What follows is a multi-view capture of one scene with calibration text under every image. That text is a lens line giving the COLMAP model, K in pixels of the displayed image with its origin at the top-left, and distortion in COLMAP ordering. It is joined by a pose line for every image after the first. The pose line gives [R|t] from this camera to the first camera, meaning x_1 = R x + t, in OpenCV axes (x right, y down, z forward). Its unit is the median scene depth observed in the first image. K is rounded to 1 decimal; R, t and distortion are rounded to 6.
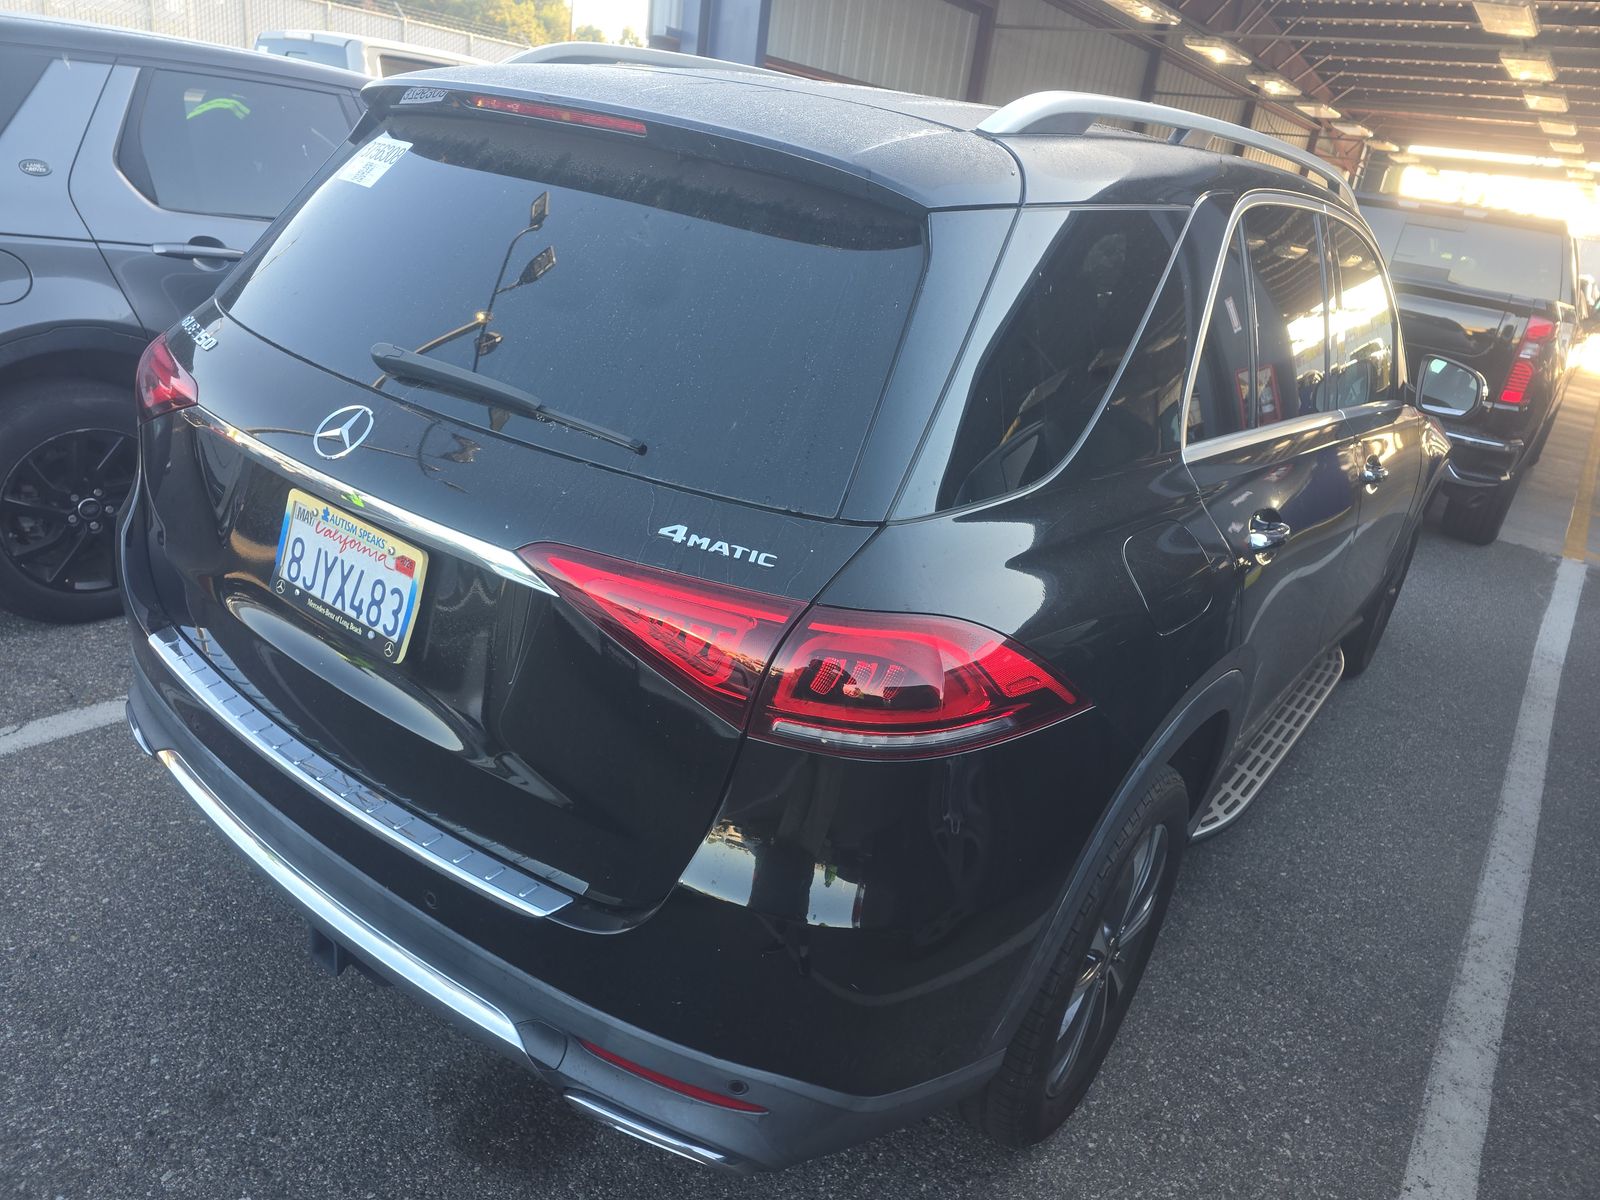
lens RADIAL K [[1108.5, 0, 800.0], [0, 1108.5, 600.0], [0, 0, 1]] dist [0.054237, -0.069340]
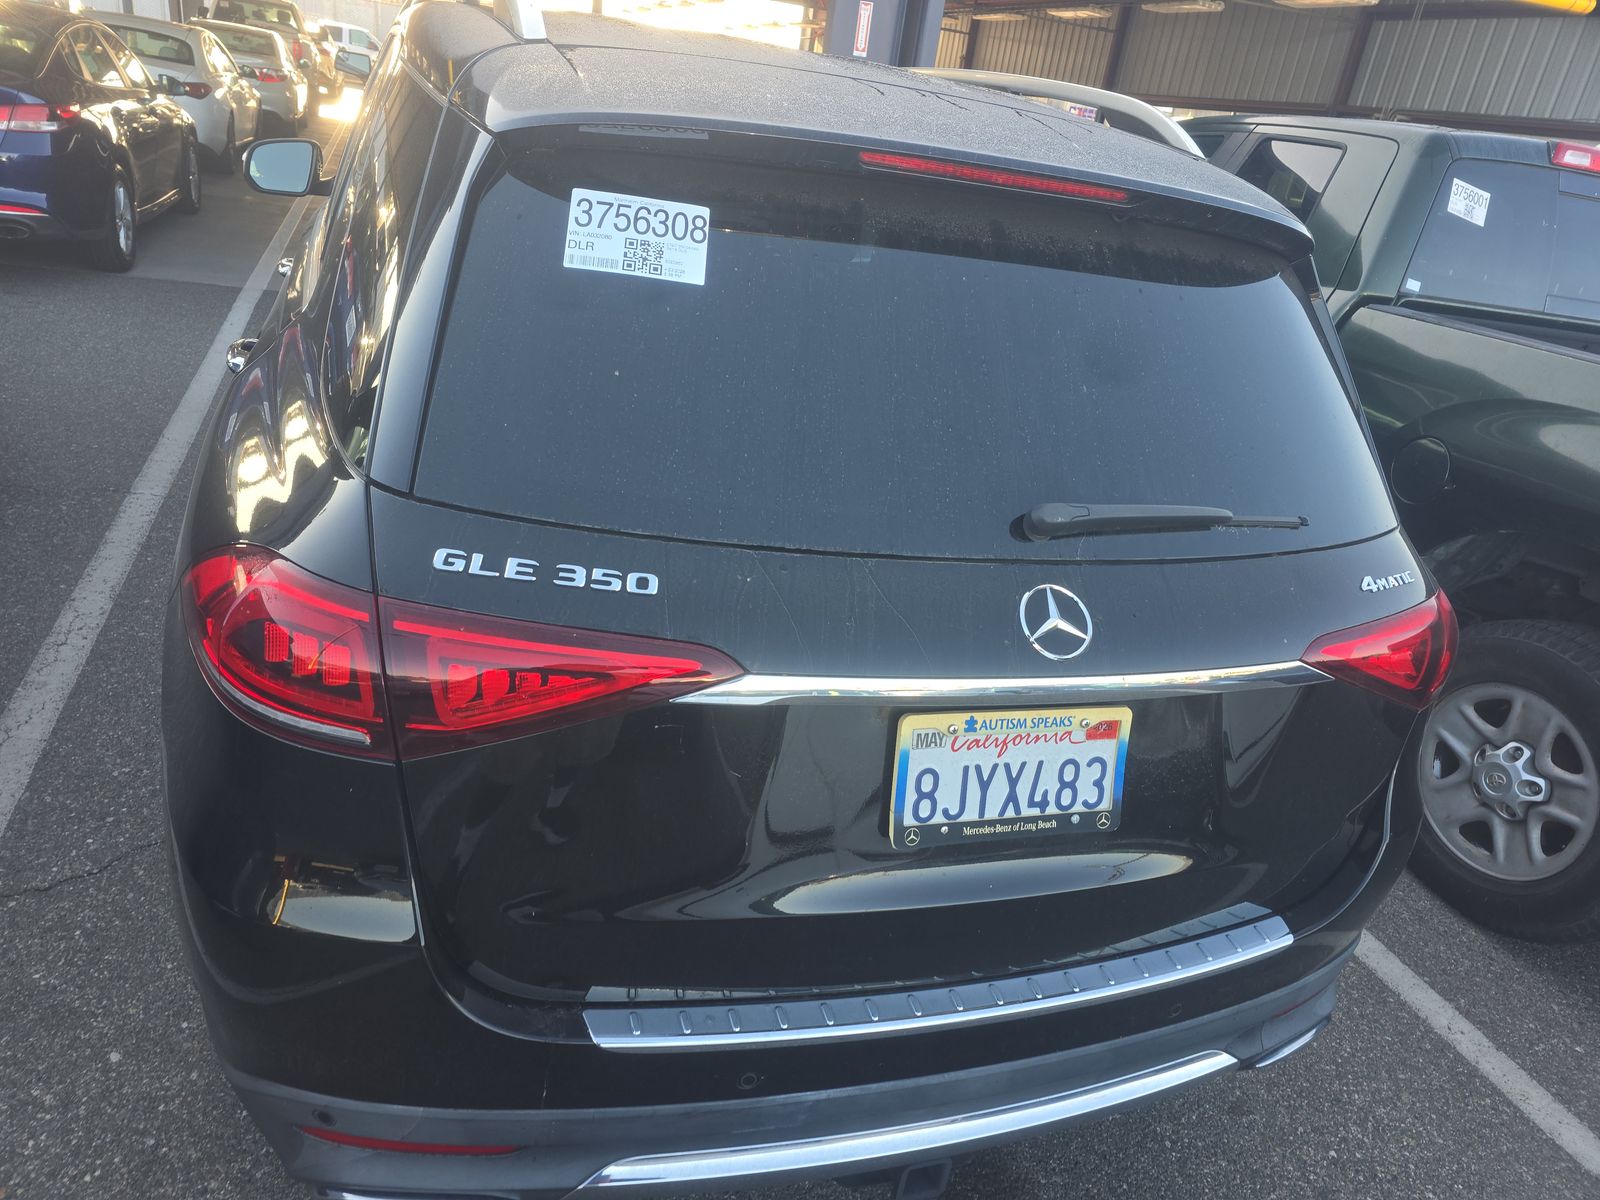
lens RADIAL K [[1090.7, 0, 800.0], [0, 1090.7, 600.0], [0, 0, 1]] dist [0.100597, -0.127336]
pose [[0.573873, -0.386270, 0.722126, -1.043464], [0.246274, 0.922359, 0.297662, -0.431360], [-0.781037, 0.007021, 0.624445, 0.603336]]
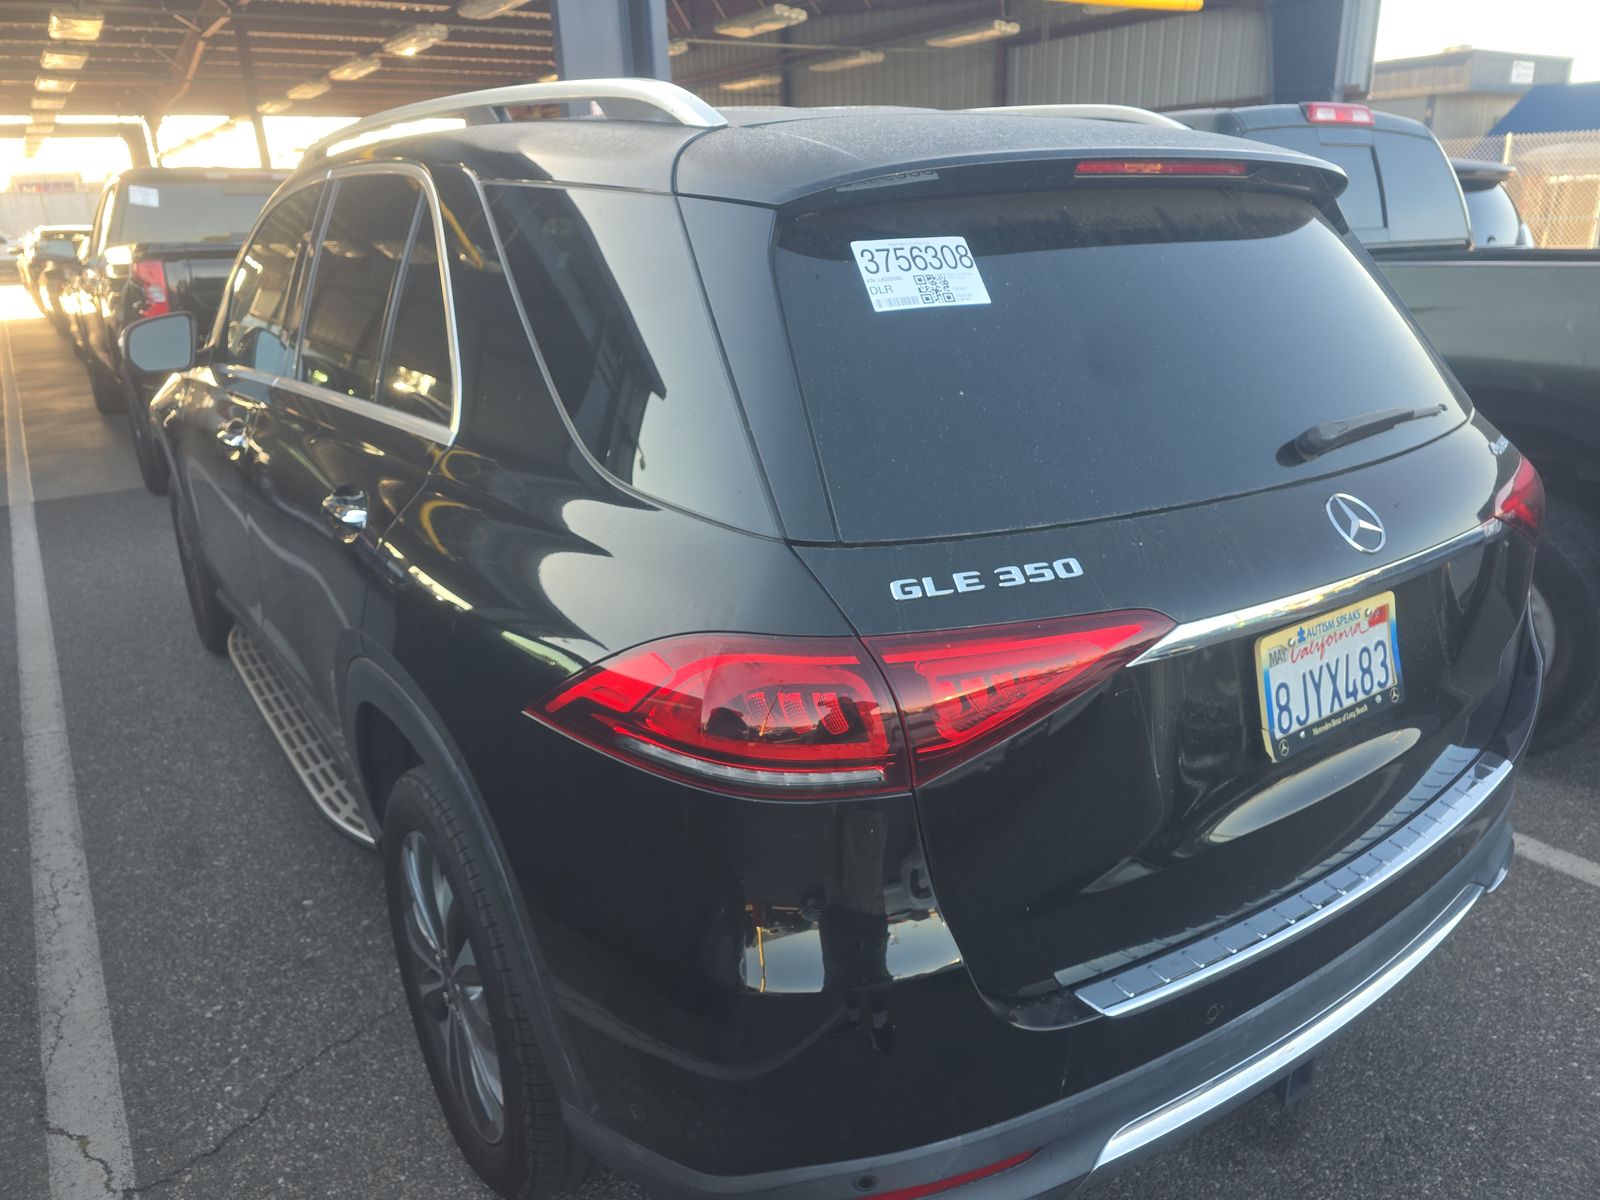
lens RADIAL K [[1100.5, 0, 800.0], [0, 1100.5, 600.0], [0, 0, 1]] dist [0.061732, -0.065464]
pose [[0.300964, -0.450847, 0.840332, -1.294480], [0.420092, 0.853761, 0.307596, -0.549615], [-0.856121, 0.260441, 0.446348, 0.945332]]
